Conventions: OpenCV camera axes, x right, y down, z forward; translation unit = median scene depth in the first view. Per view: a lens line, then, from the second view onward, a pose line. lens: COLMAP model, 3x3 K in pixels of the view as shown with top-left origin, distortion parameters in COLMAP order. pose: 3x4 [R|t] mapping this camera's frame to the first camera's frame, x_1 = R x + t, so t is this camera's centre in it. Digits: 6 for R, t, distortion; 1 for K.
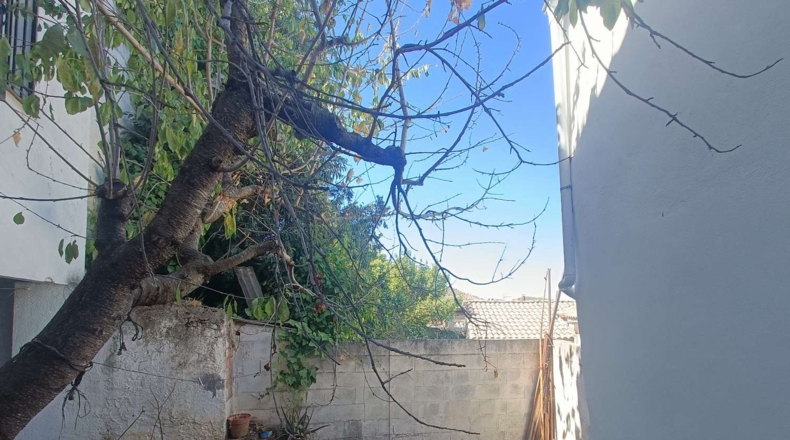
lens RADIAL K [[354.7, 0, 391.9], [0, 354.7, 291.5], [0, 0, 1]] dist [0.000855, 0.000985]
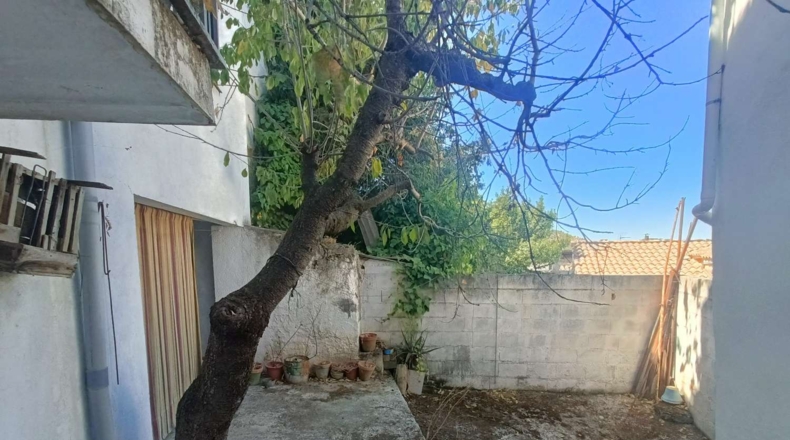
lens RADIAL K [[354.7, 0, 391.9], [0, 354.7, 291.5], [0, 0, 1]] dist [0.000855, 0.000985]
pose [[0.965858, 0.020273, -0.258277, -0.040383], [0.019810, 0.988236, 0.151651, 0.022476], [0.258313, -0.151590, 0.954094, -0.102792]]
